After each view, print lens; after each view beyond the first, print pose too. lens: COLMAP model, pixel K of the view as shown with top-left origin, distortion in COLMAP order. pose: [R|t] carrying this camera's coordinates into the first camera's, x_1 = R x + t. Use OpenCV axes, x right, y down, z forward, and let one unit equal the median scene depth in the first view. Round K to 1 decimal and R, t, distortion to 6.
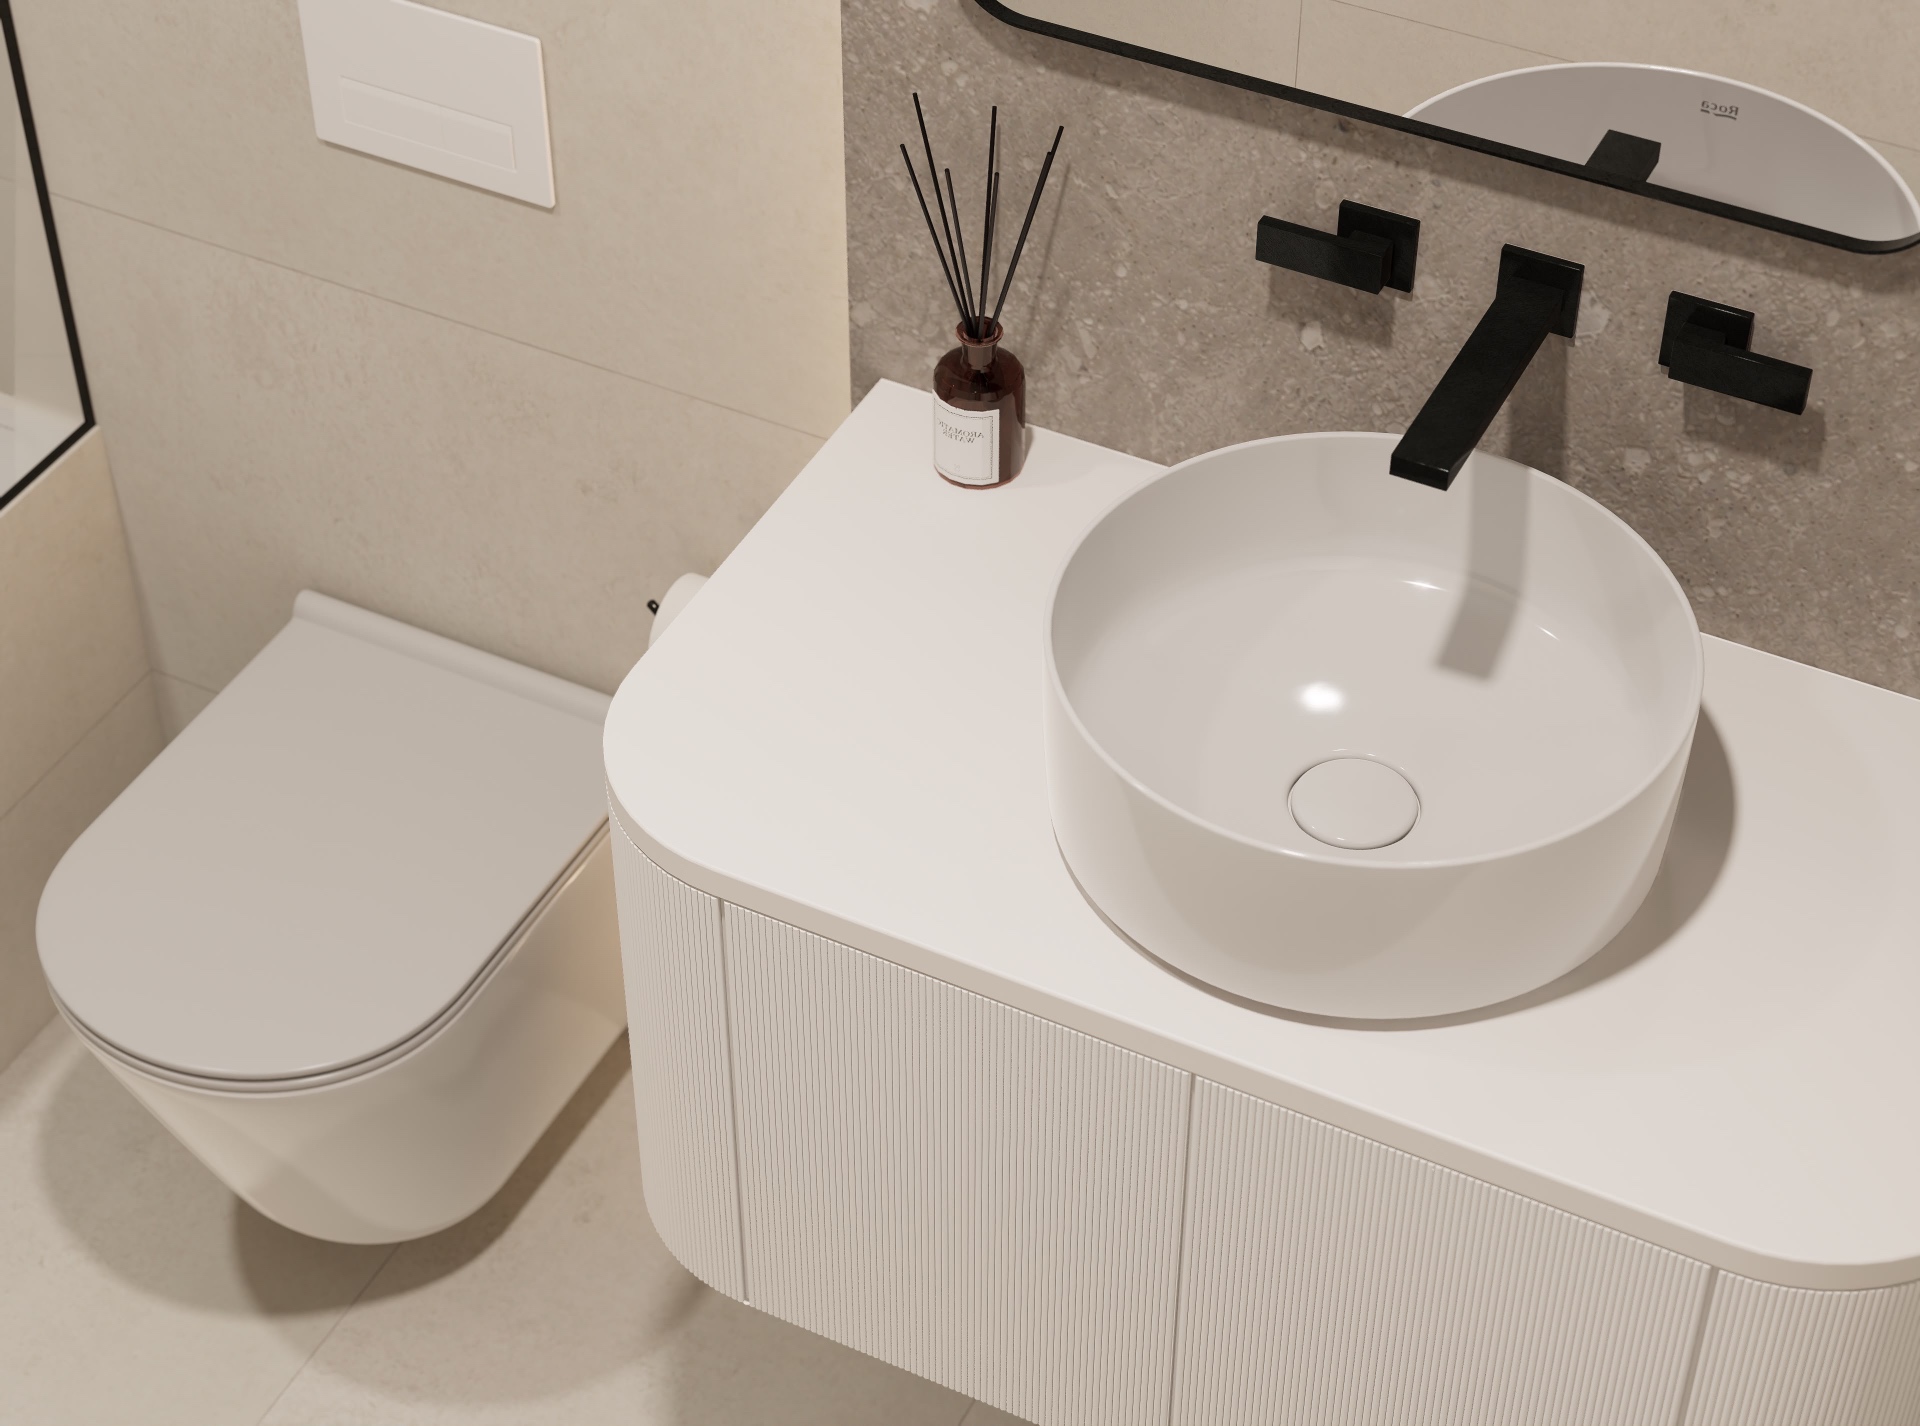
lens RADIAL K [[3586.0, 0, 962.4], [0, 3586.0, 714.7], [0, 0, 1]] dist [-0.006893, 0.000000]
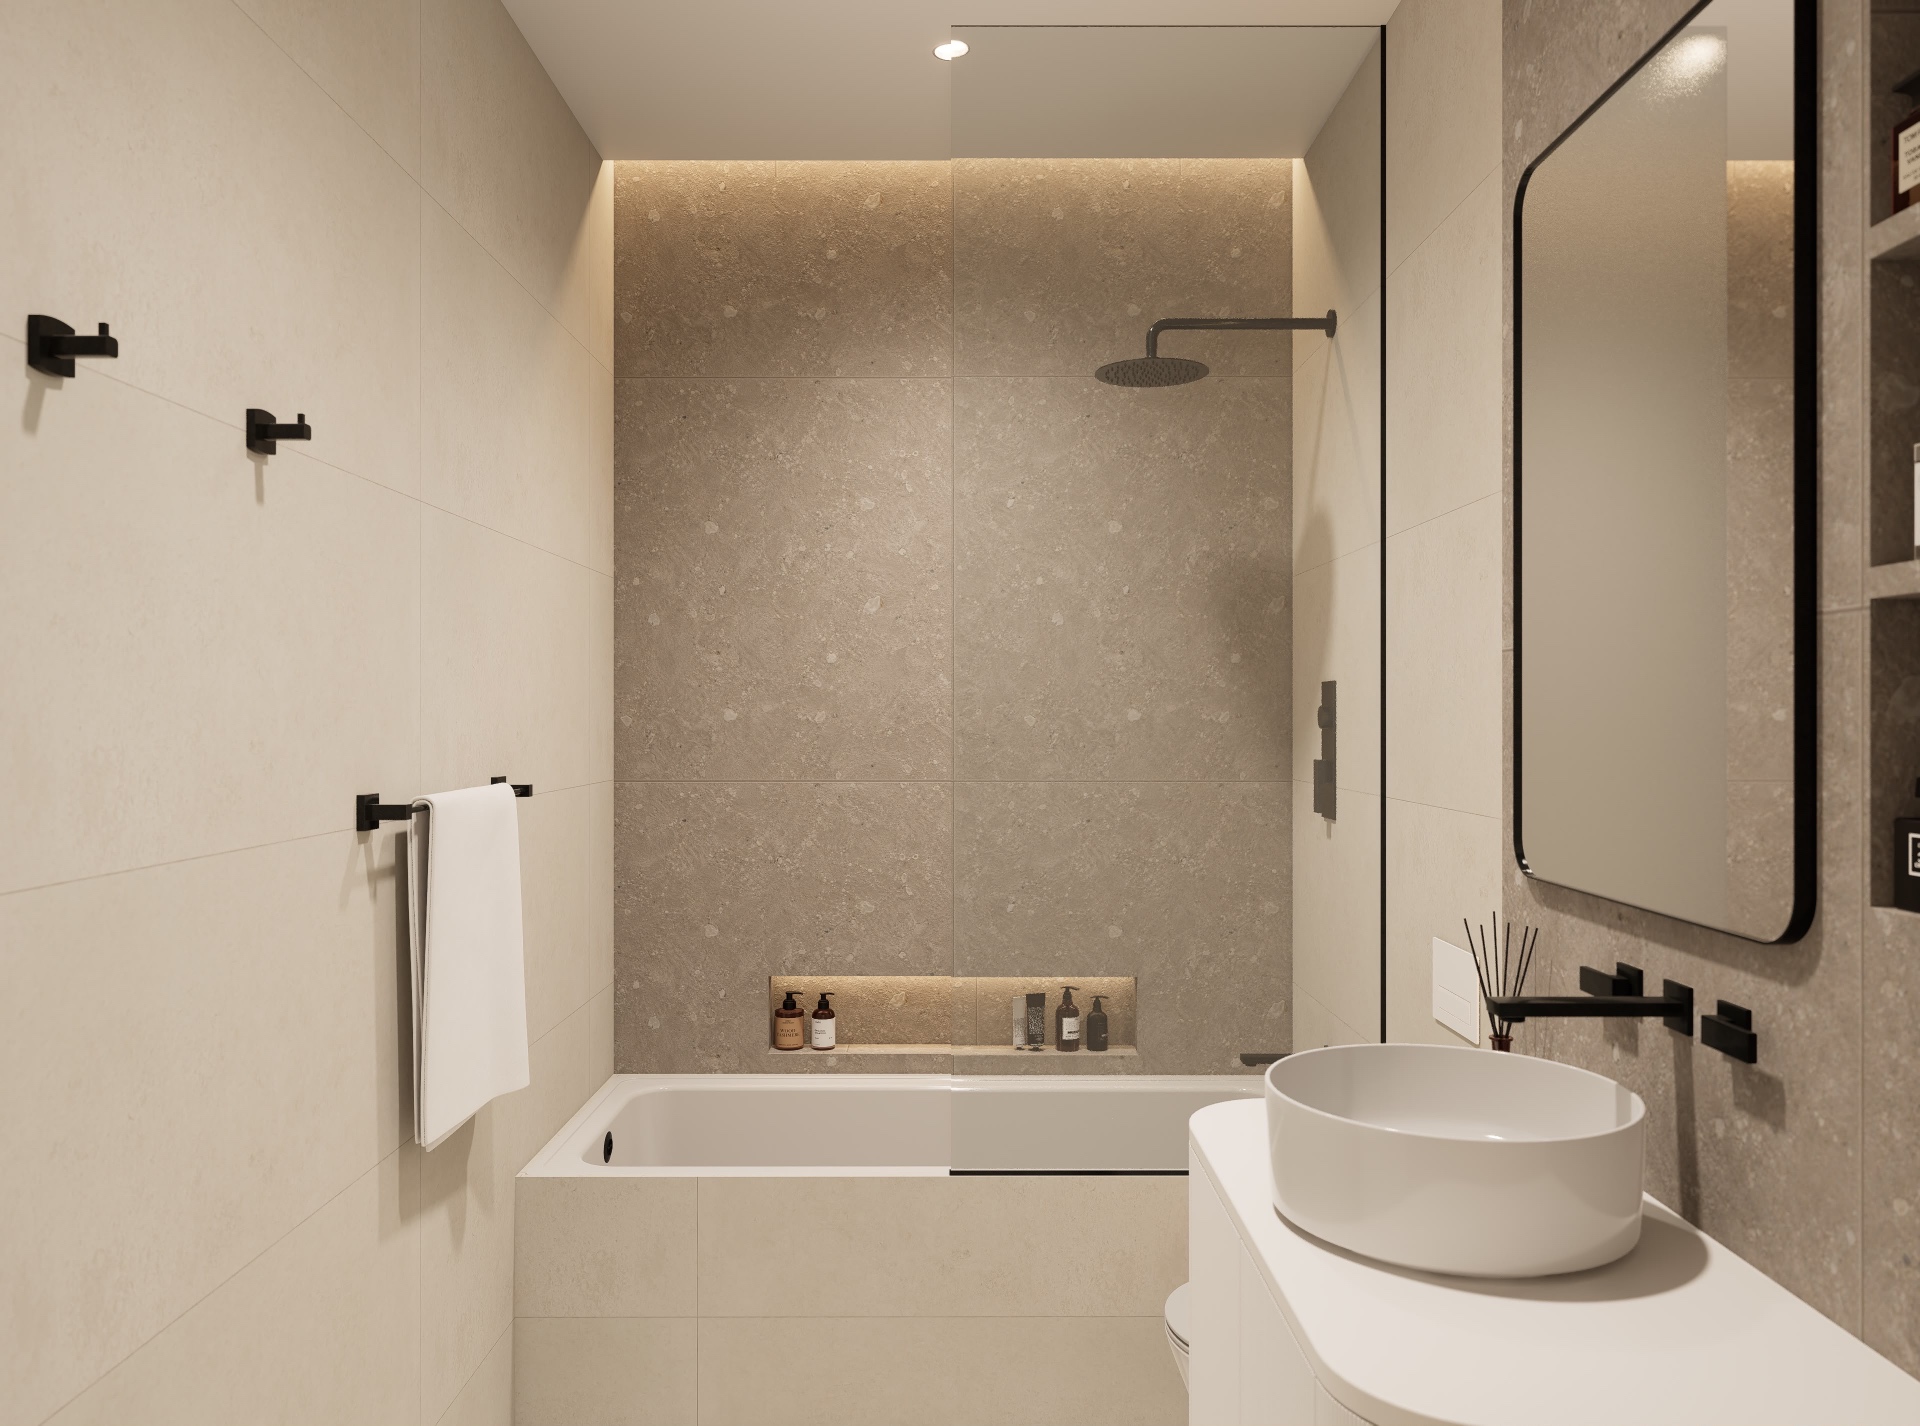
lens RADIAL K [[1378.5, 0, 963.5], [0, 1378.5, 714.9], [0, 0, 1]] dist [-0.004127, 0.000145]
pose [[0.455644, -0.001578, -0.890161, 0.594921], [-0.599854, 0.738304, -0.308354, 0.191983], [0.657696, 0.674466, 0.335457, 0.440750]]
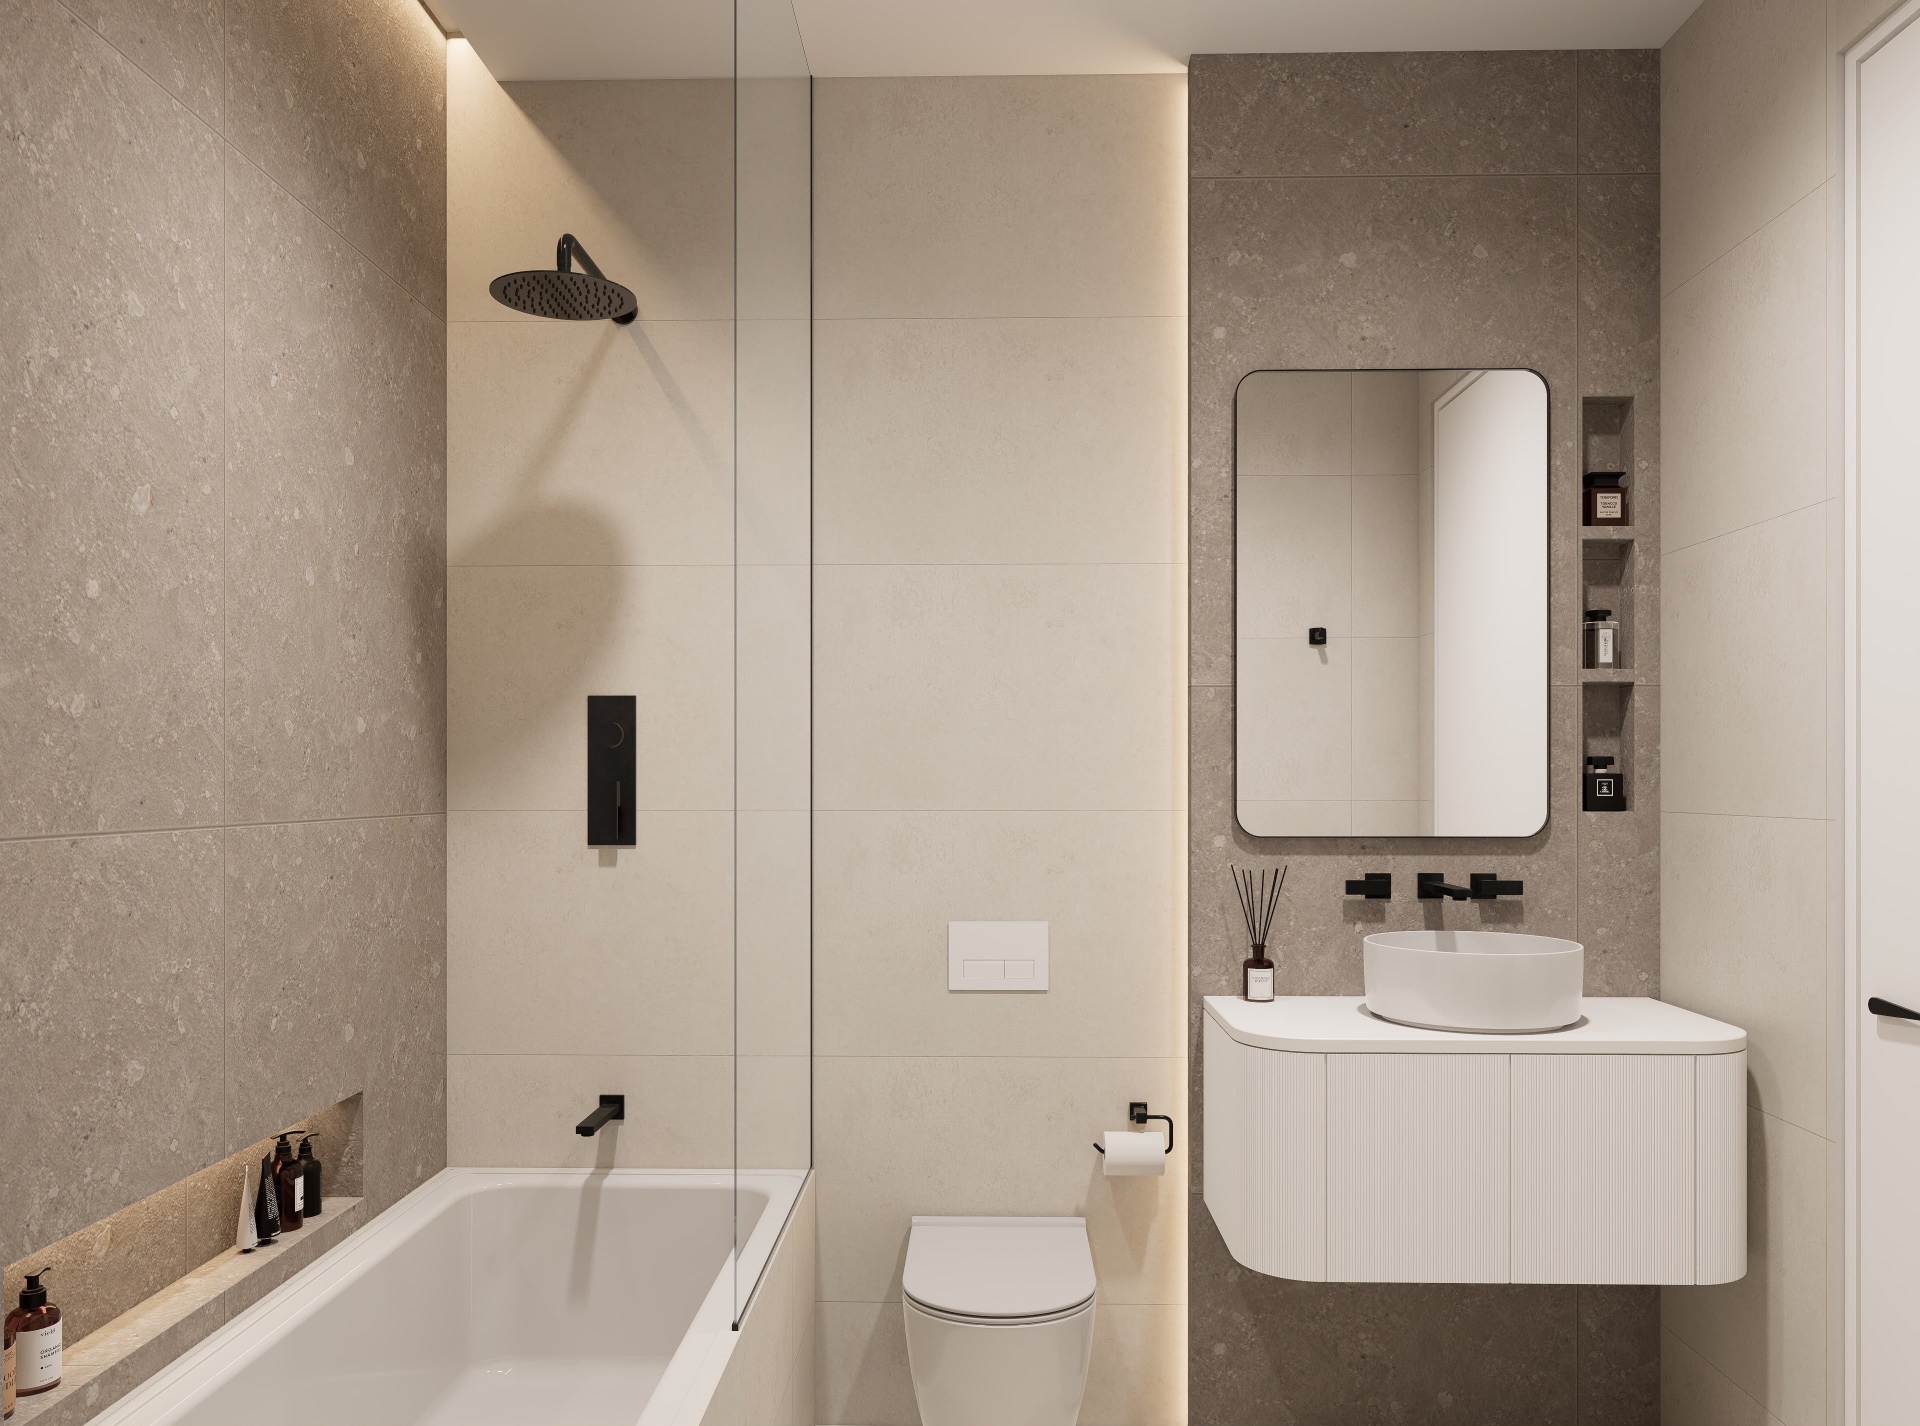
lens RADIAL K [[1378.5, 0, 971.1], [0, 1378.5, 776.0], [0, 0, 1]] dist [-0.004127, 0.000145]
pose [[0.902177, -0.000765, 0.431366, -0.764225], [0.291672, 0.737837, -0.608707, 0.453971], [-0.317812, 0.674979, 0.665883, 0.214325]]
